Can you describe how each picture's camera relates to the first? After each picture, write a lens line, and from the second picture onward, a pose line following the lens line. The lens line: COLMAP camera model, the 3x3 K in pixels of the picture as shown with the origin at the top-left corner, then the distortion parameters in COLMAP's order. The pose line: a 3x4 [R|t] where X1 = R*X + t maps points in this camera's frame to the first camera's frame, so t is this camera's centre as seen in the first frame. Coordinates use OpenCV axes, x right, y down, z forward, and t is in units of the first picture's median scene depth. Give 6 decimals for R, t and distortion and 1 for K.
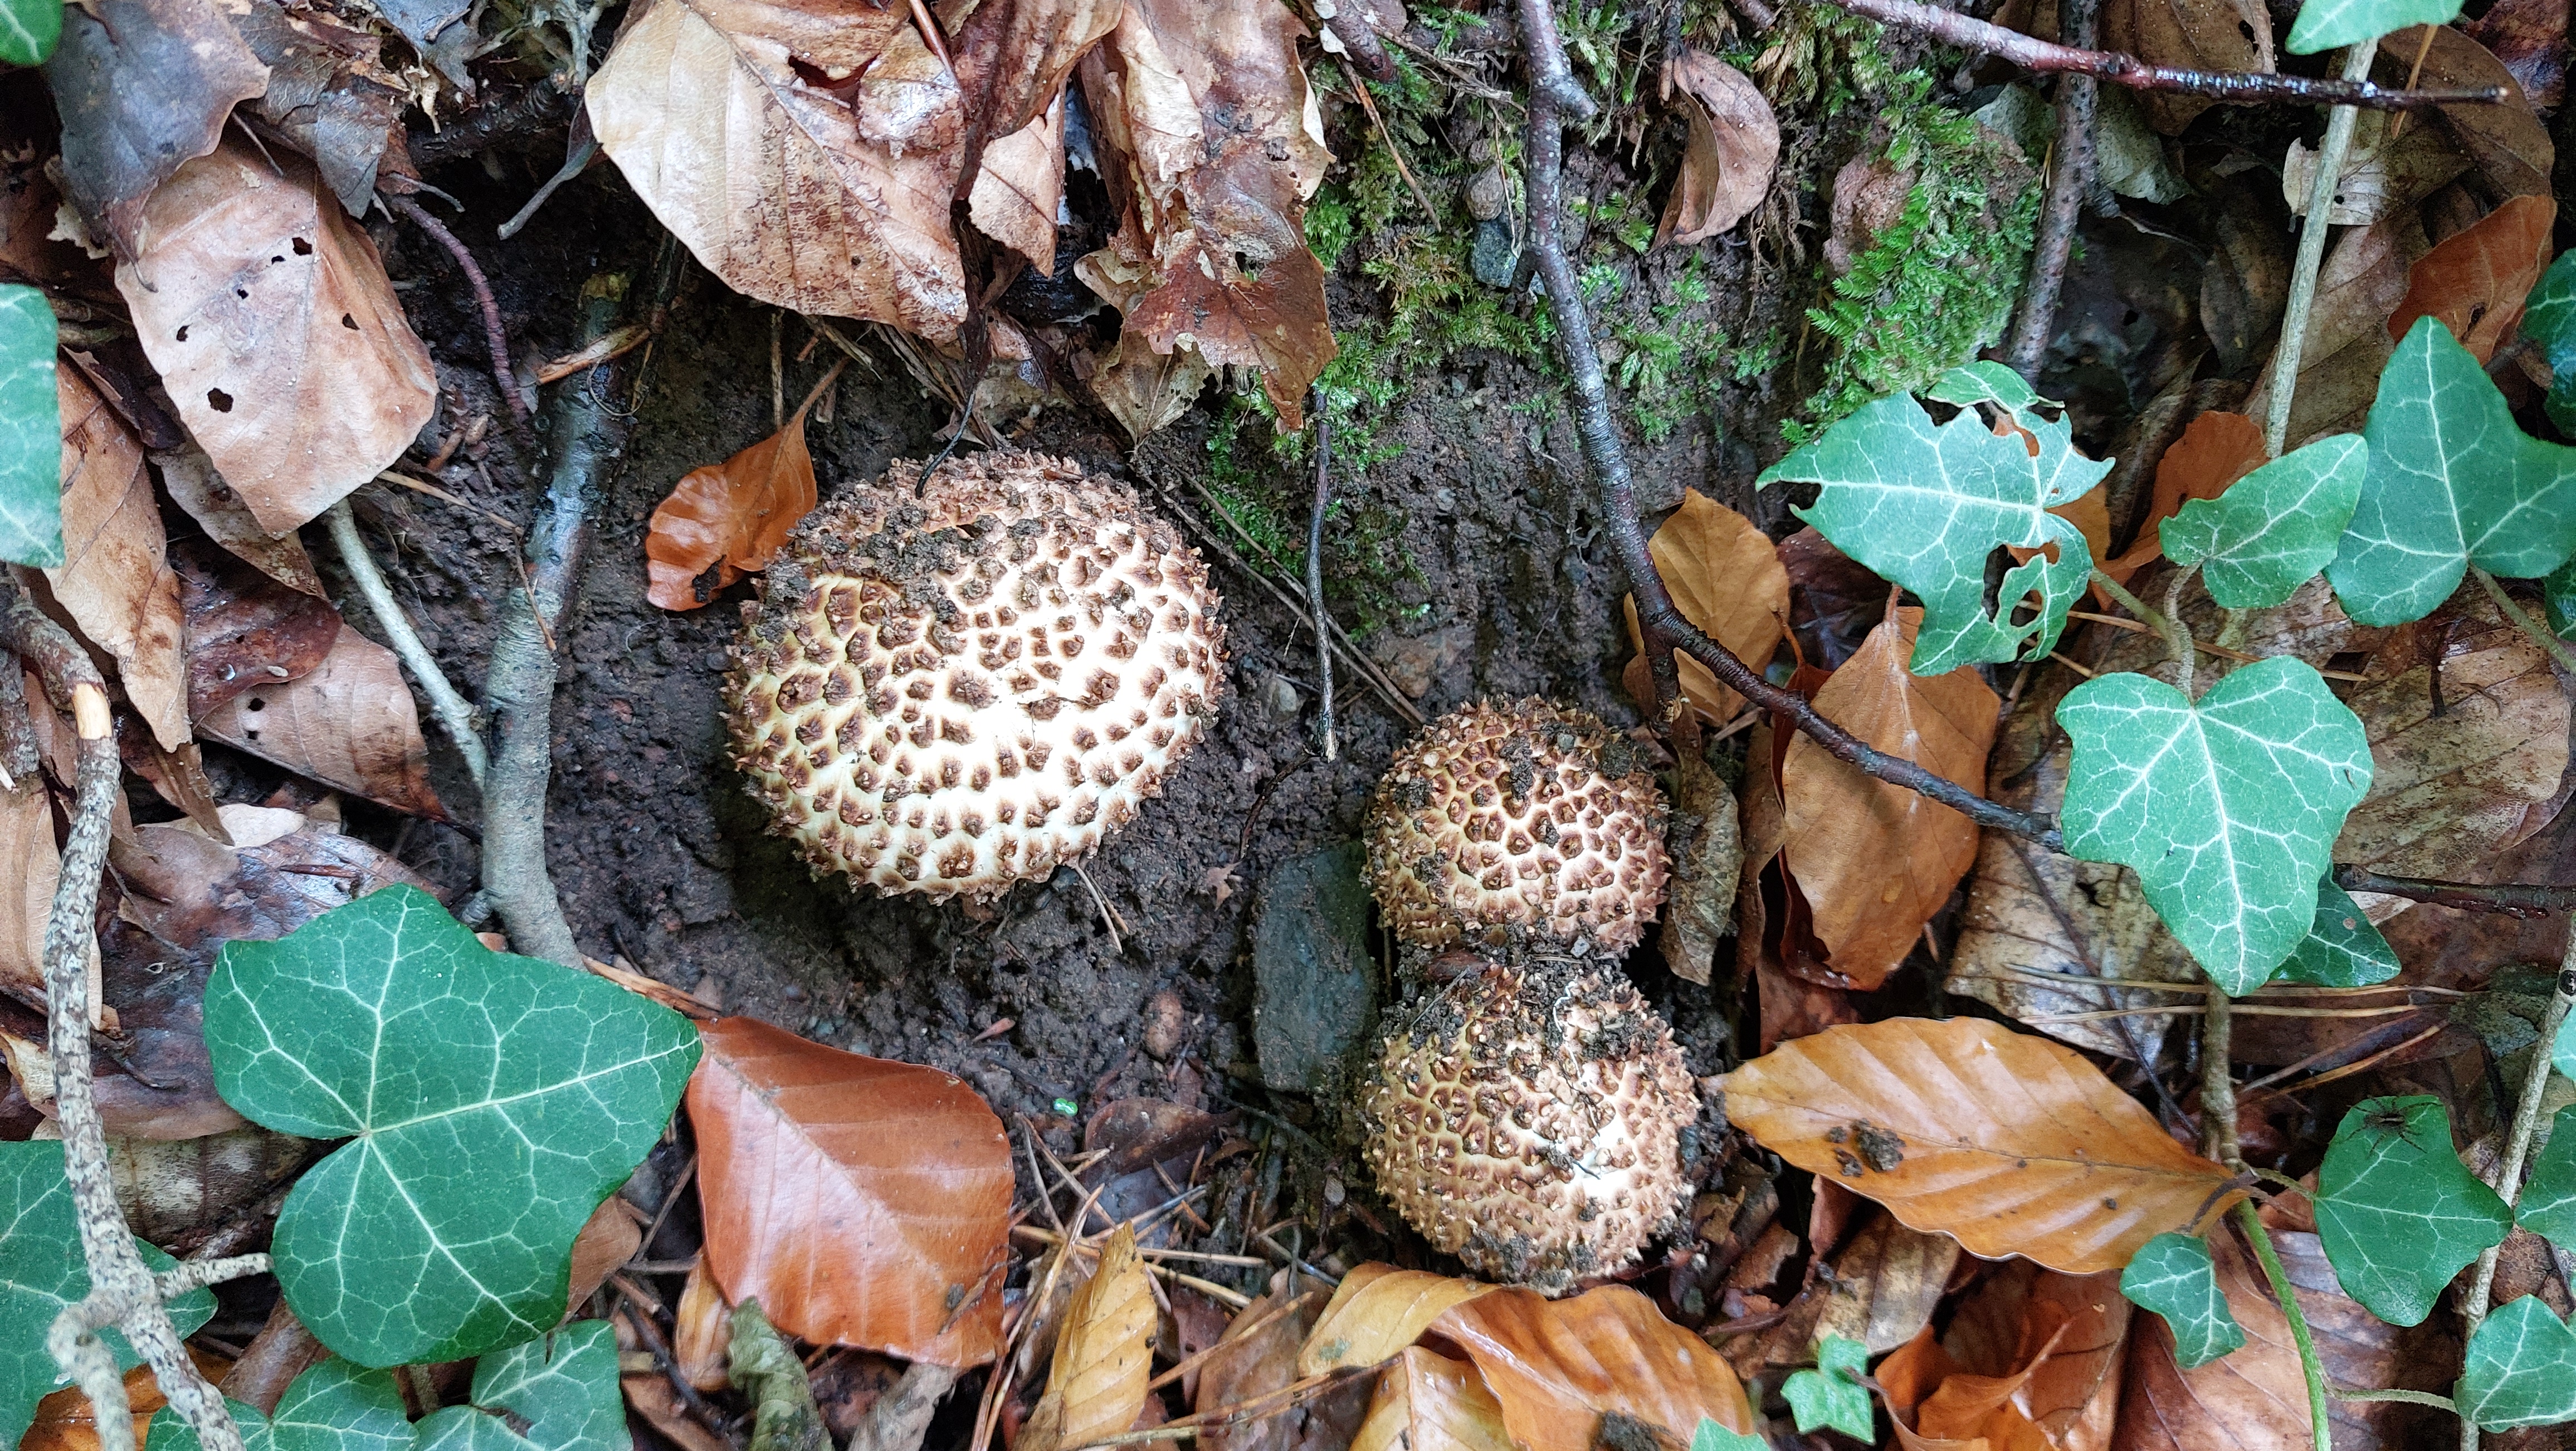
lens RADIAL K [[2038.6, 0, 1288.0], [0, 2038.6, 725.5], [0, 0, 1]] dist [0.116696, -0.367126]
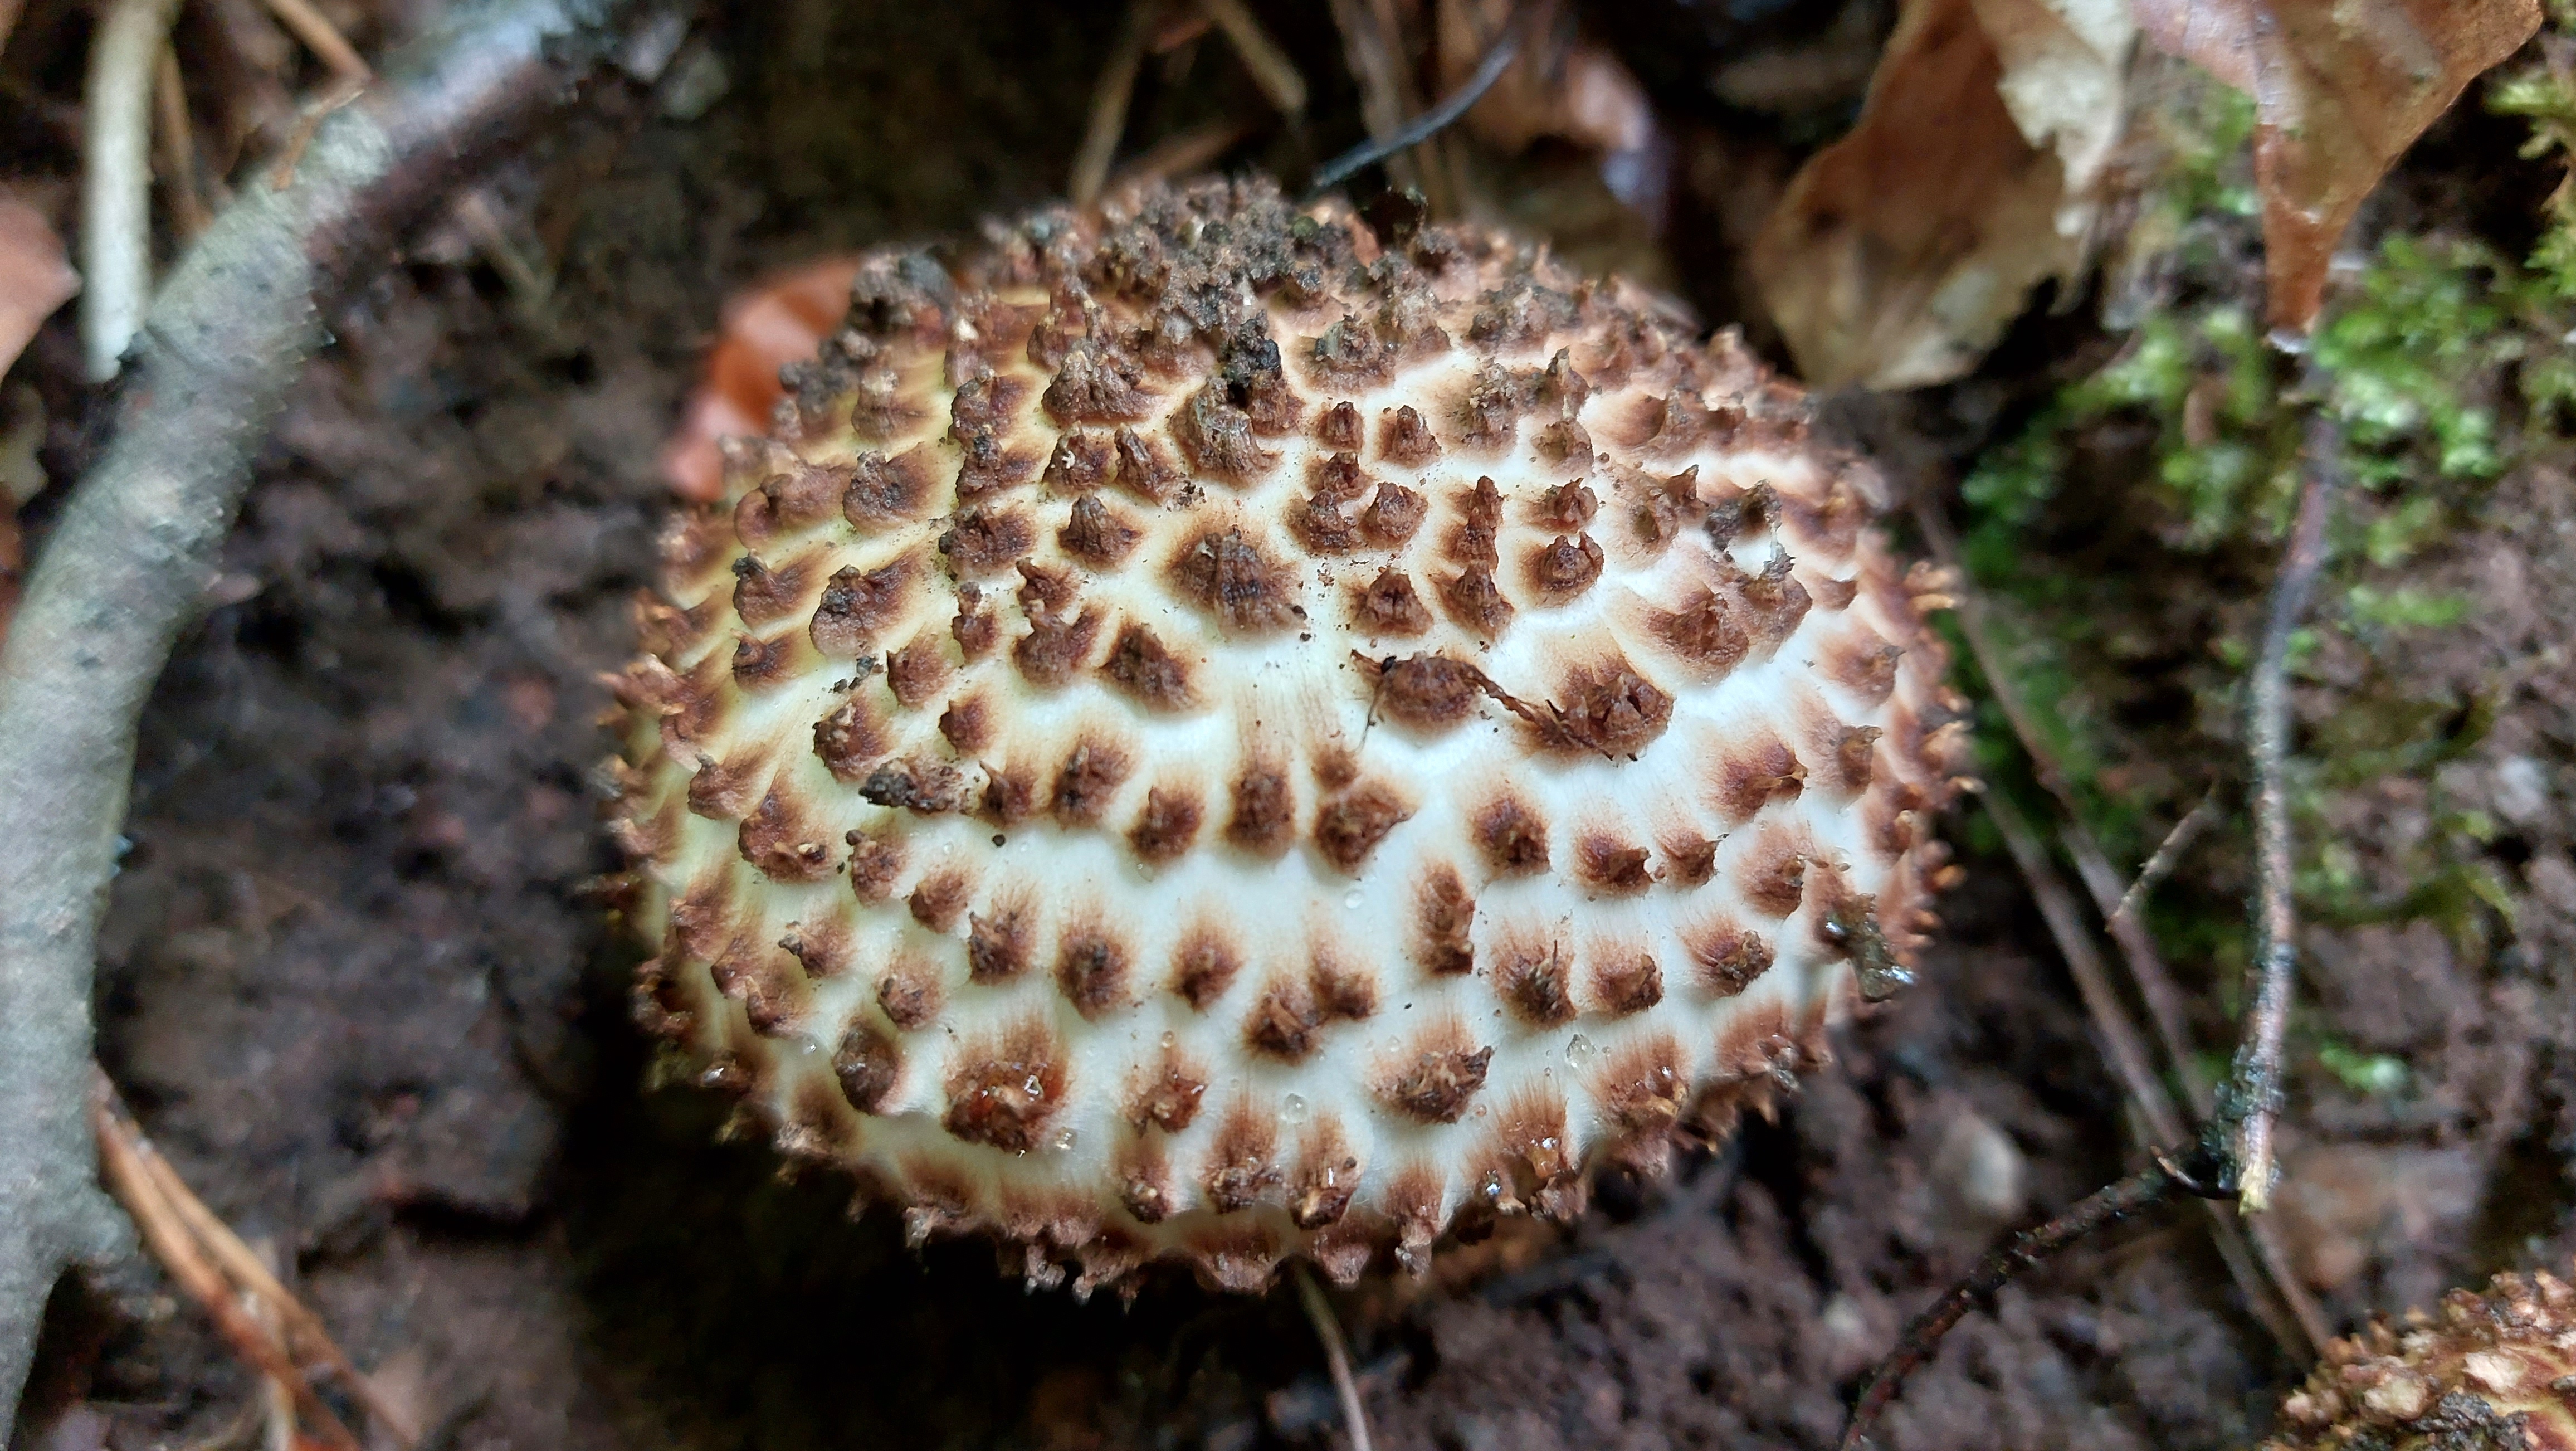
lens RADIAL K [[2038.6, 0, 1288.0], [0, 2038.6, 725.5], [0, 0, 1]] dist [0.116696, -0.367126]
pose [[0.929616, 0.262672, -0.258492, -0.054476], [-0.344996, 0.866912, -0.359779, 0.118931], [0.129586, 0.423635, 0.896516, 0.706580]]
